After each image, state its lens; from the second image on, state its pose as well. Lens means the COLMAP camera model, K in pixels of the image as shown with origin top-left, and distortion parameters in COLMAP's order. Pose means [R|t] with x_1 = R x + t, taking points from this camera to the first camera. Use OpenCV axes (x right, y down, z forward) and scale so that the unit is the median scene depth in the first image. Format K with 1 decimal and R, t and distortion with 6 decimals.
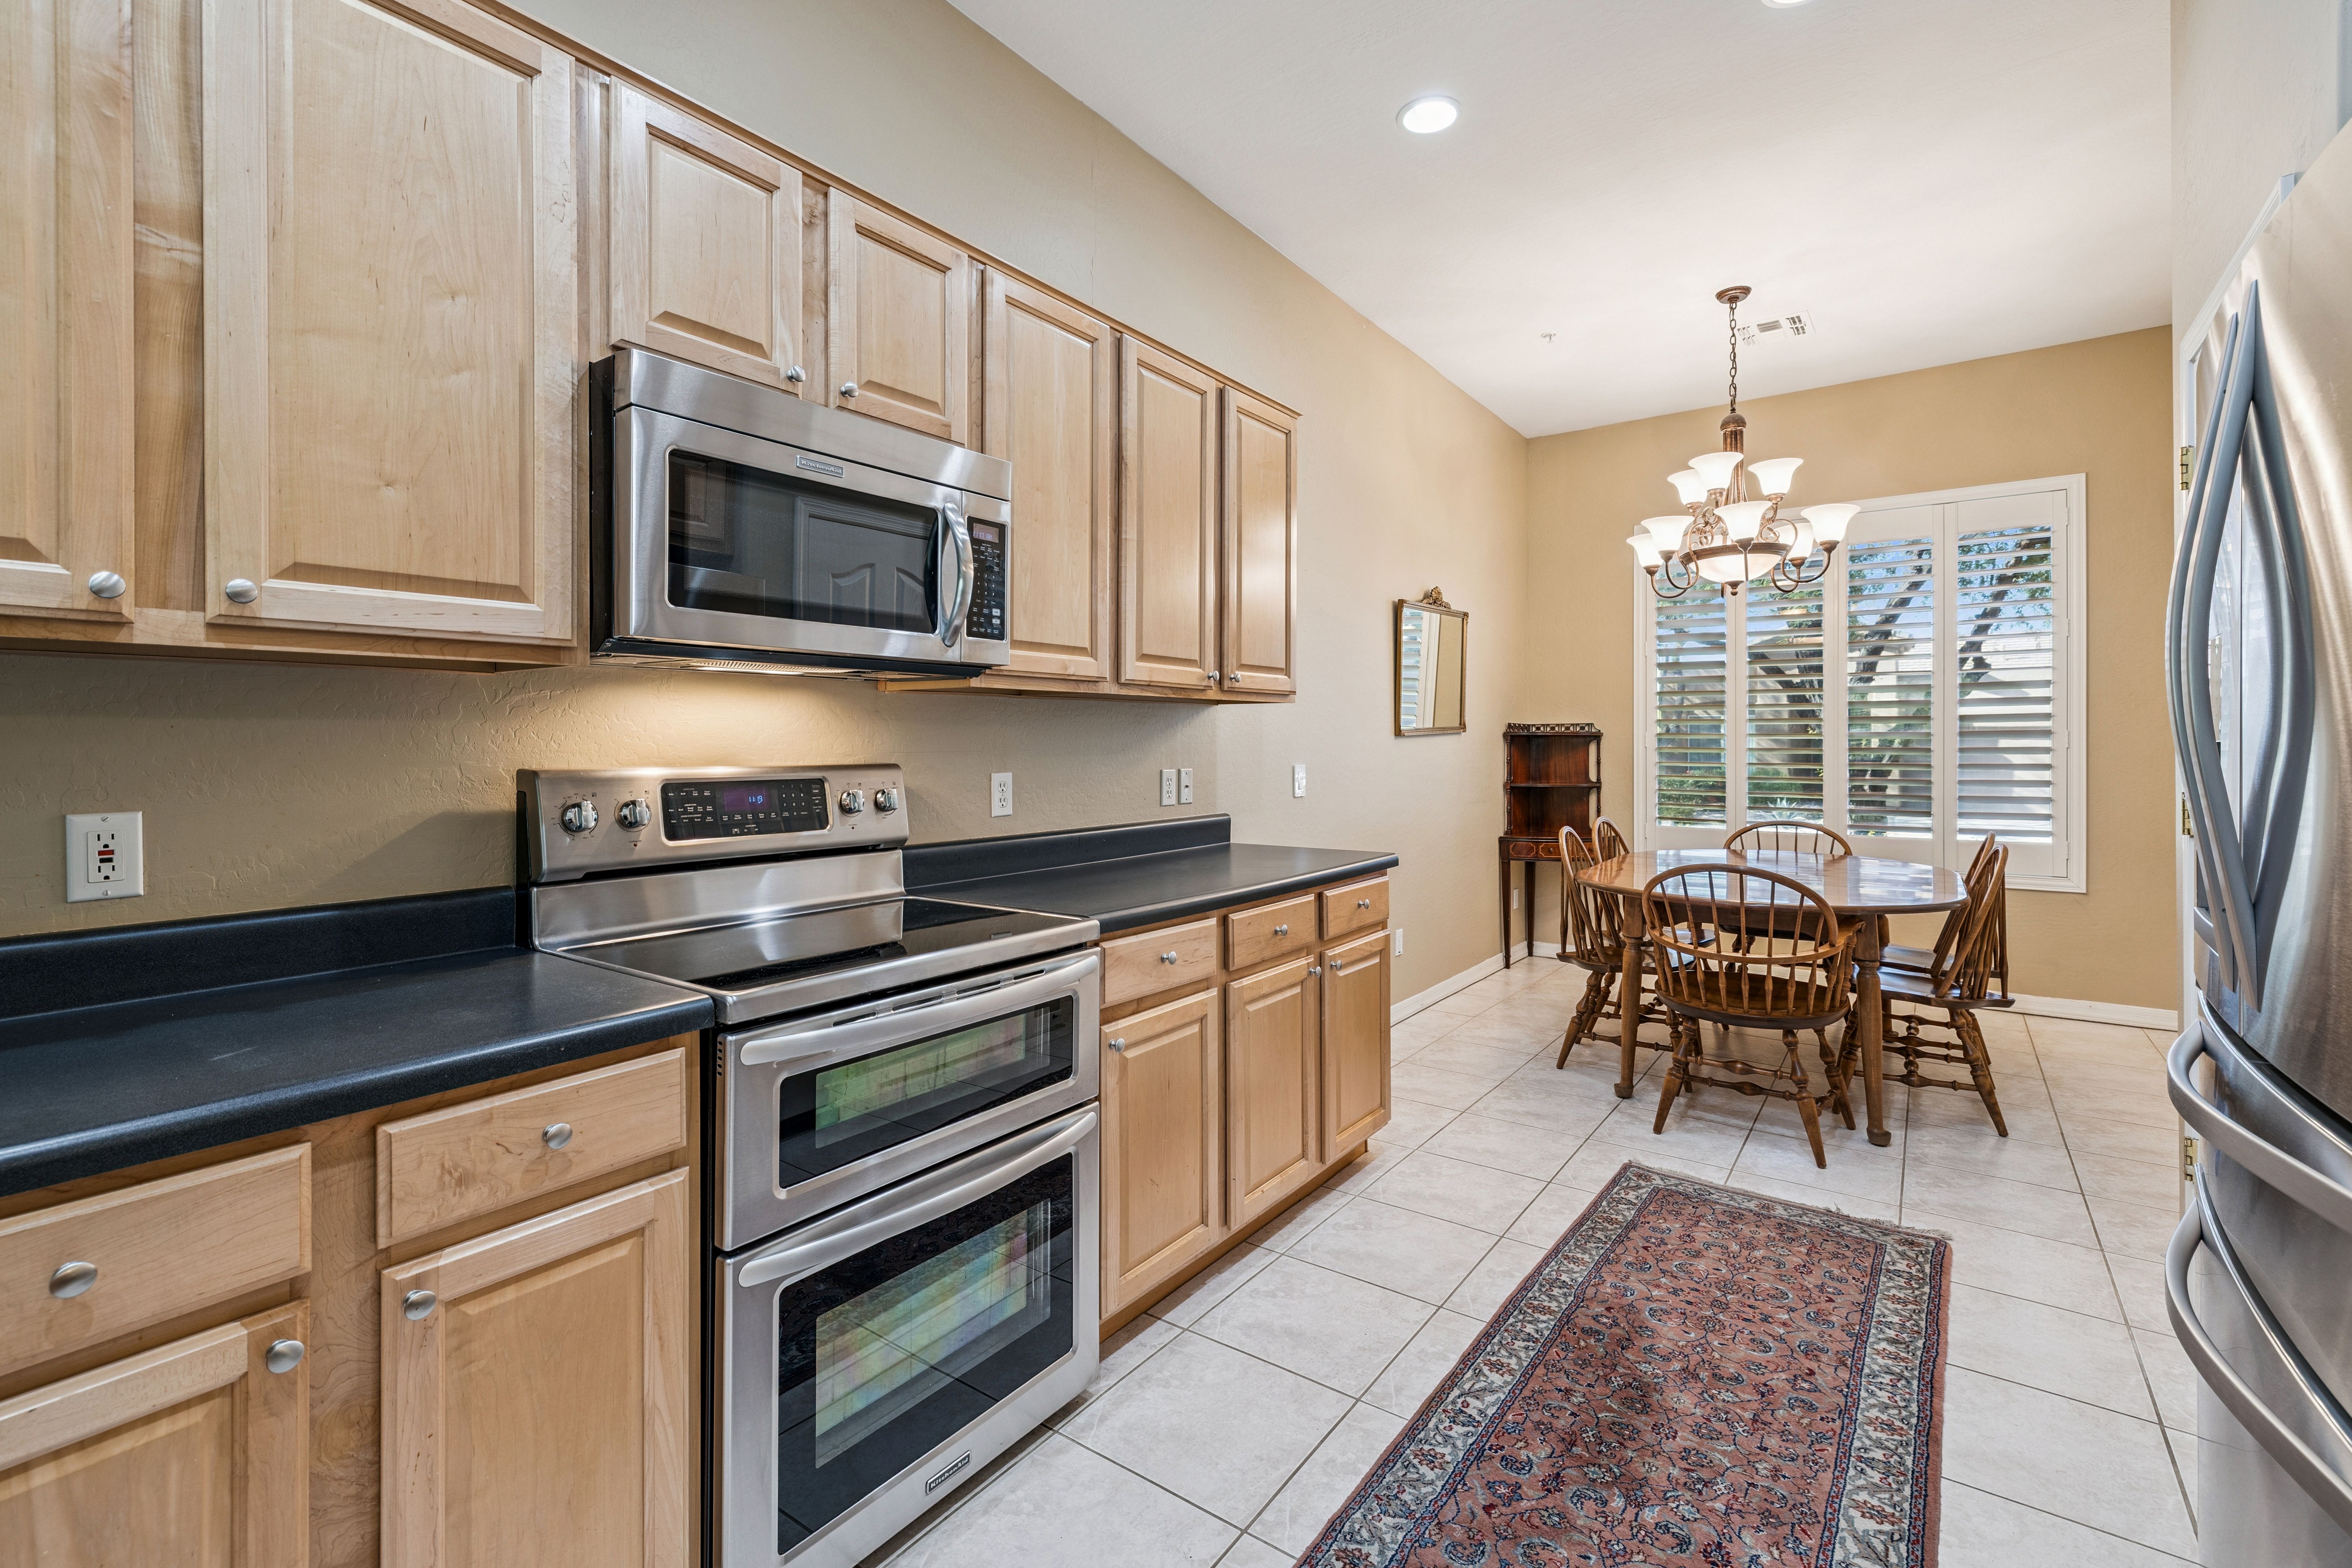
lens RADIAL K [[1028.5, 0, 1184.4], [0, 1028.5, 737.6], [0, 0, 1]] dist [0.000042, 0.000919]
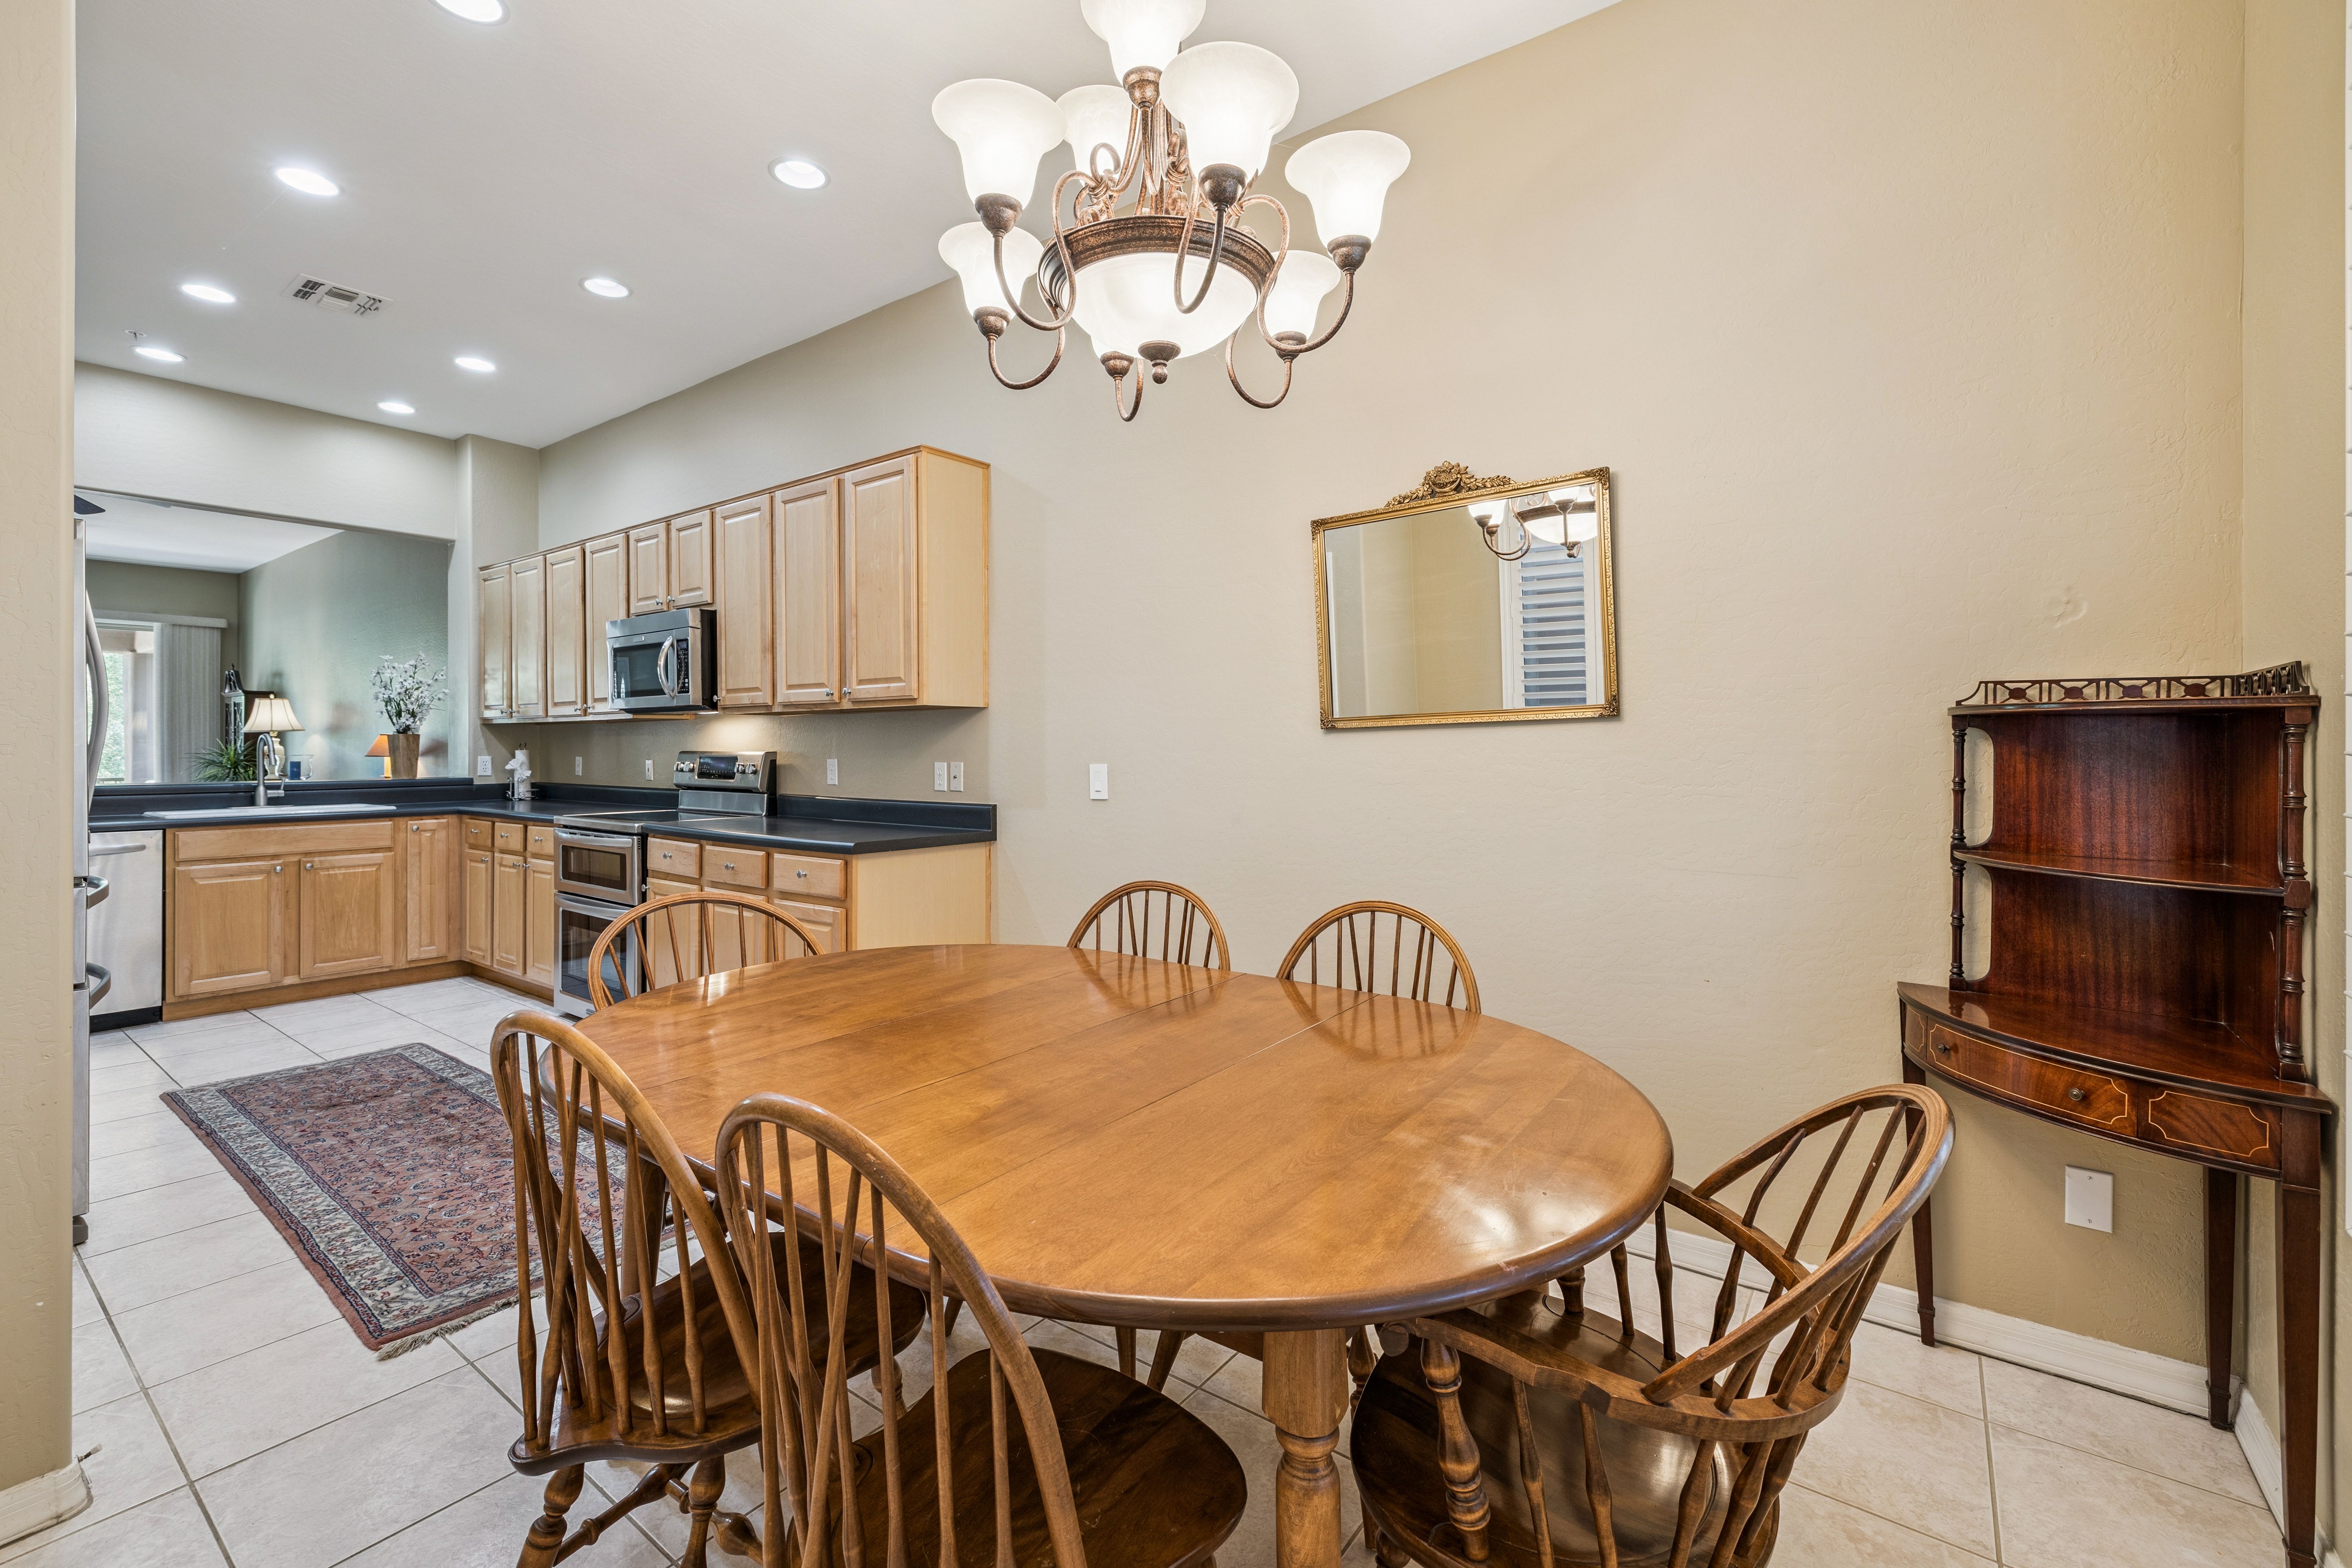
lens RADIAL K [[1028.5, 0, 1189.4], [0, 1028.5, 745.6], [0, 0, 1]] dist [0.000042, 0.000919]
pose [[-0.015749, 0.003203, -0.999871, 1.602611], [0.006294, 0.999975, 0.003104, 0.010871], [0.999856, -0.006244, -0.015769, 1.719280]]
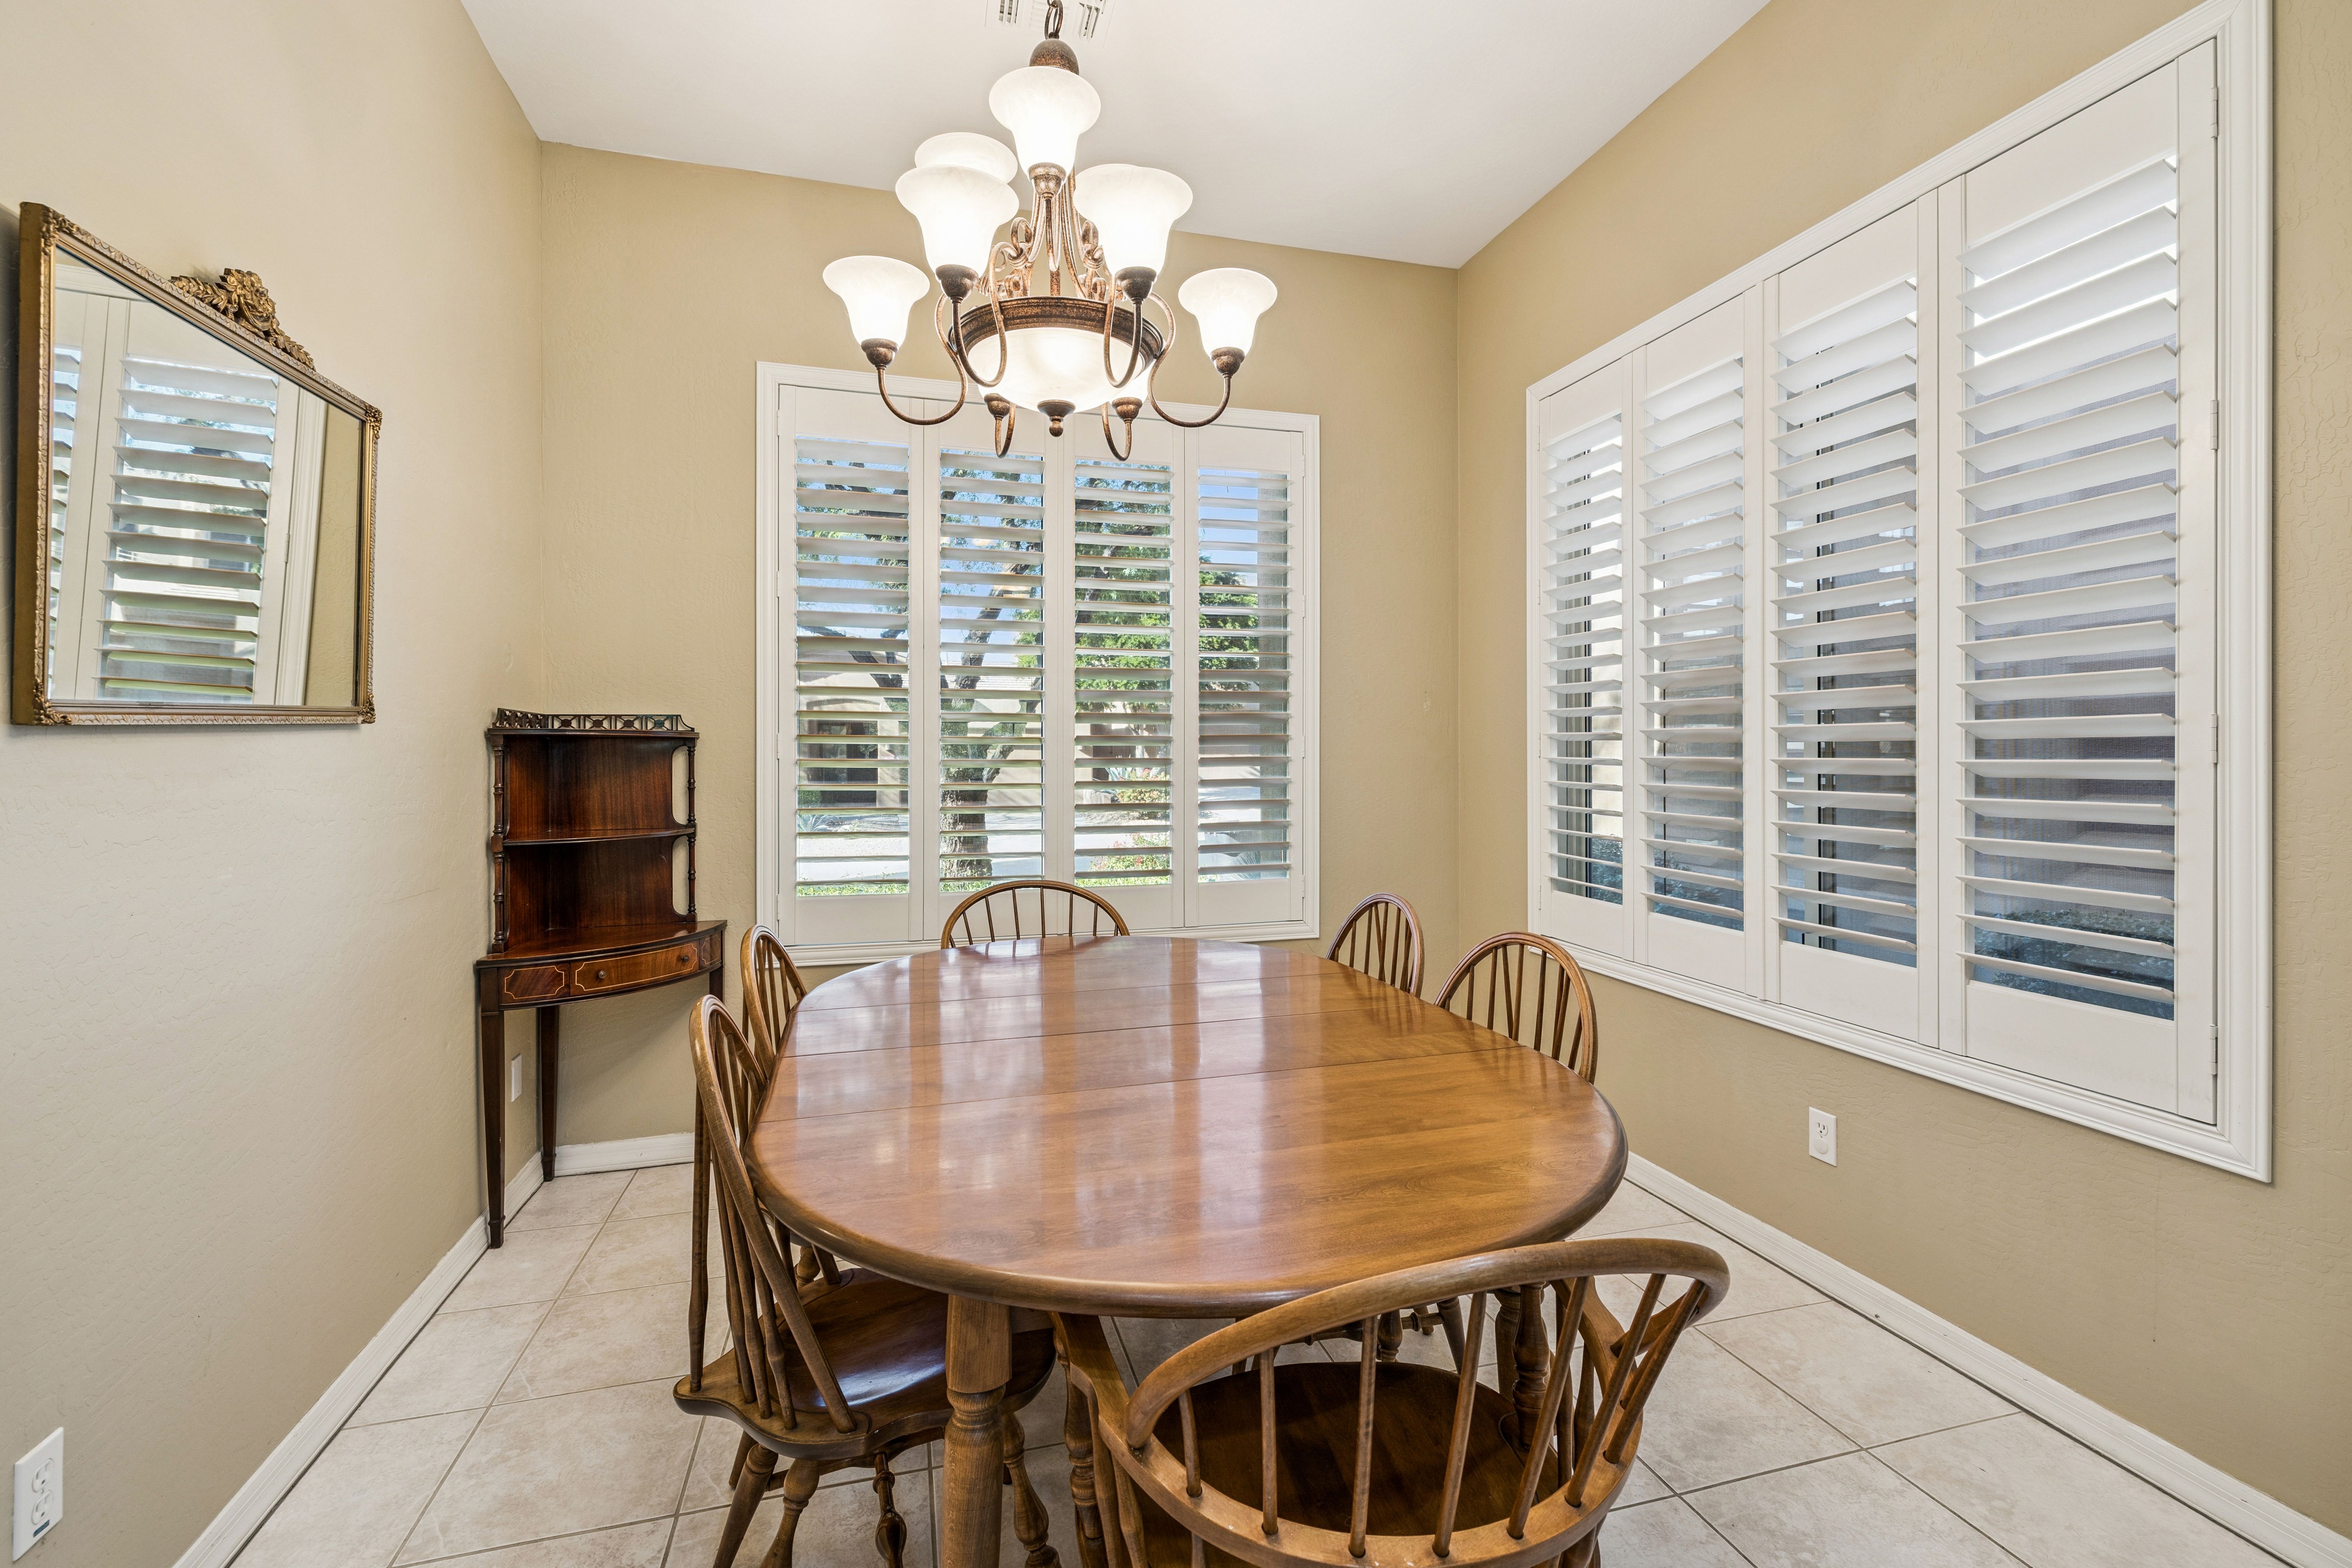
lens RADIAL K [[1028.5, 0, 1178.7], [0, 1028.5, 753.4], [0, 0, 1]] dist [0.000042, 0.000919]
pose [[0.625087, -0.002210, 0.780552, 0.344737], [-0.002434, 0.999986, 0.004780, 0.006519], [-0.780552, -0.004888, 0.625072, 1.121219]]
